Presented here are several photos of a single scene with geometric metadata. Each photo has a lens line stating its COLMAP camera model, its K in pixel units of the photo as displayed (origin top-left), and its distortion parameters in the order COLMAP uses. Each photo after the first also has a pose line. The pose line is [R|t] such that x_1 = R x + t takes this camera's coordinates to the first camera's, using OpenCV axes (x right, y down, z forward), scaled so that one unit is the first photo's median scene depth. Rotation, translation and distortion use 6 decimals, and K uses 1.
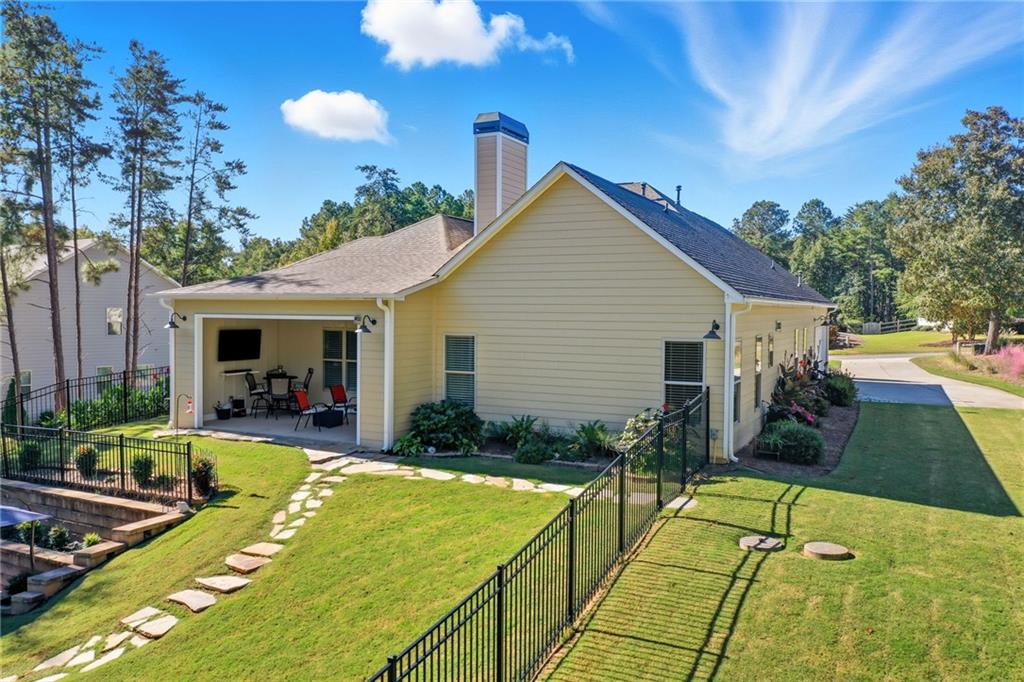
lens RADIAL K [[797.9, 0, 512.0], [0, 797.9, 338.4], [0, 0, 1]] dist [-0.016320, -0.001759]
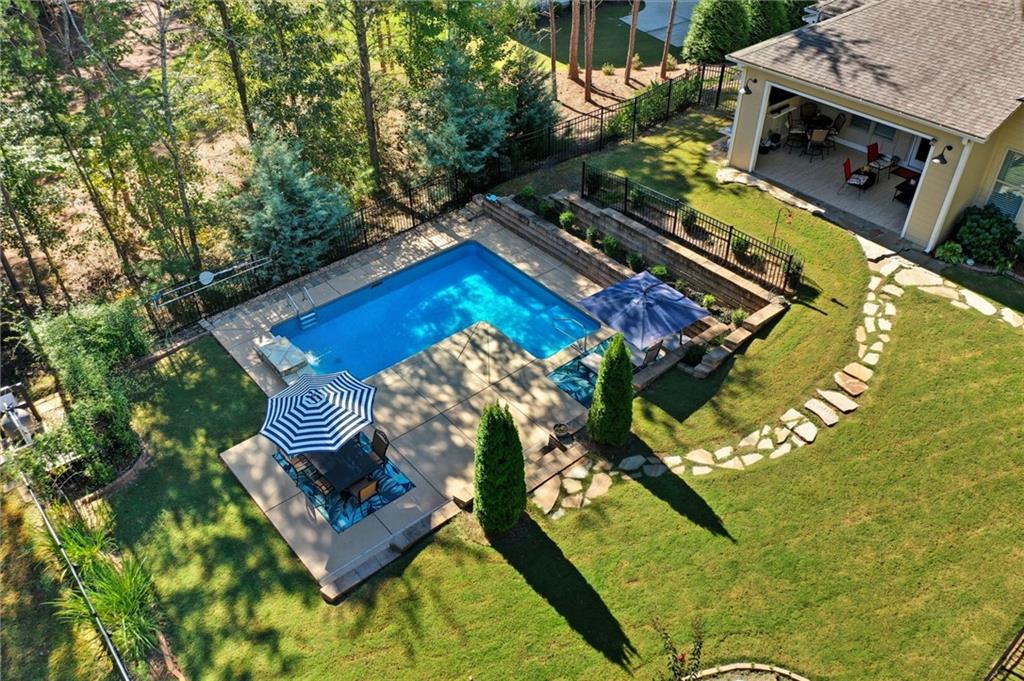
lens RADIAL K [[797.9, 0, 511.0], [0, 797.9, 338.9], [0, 0, 1]] dist [-0.016320, -0.001759]
pose [[0.916787, 0.240002, -0.319218, -0.395564], [-0.000346, 0.799769, 0.600308, -0.589028], [0.399375, -0.550244, 0.733301, -0.265244]]
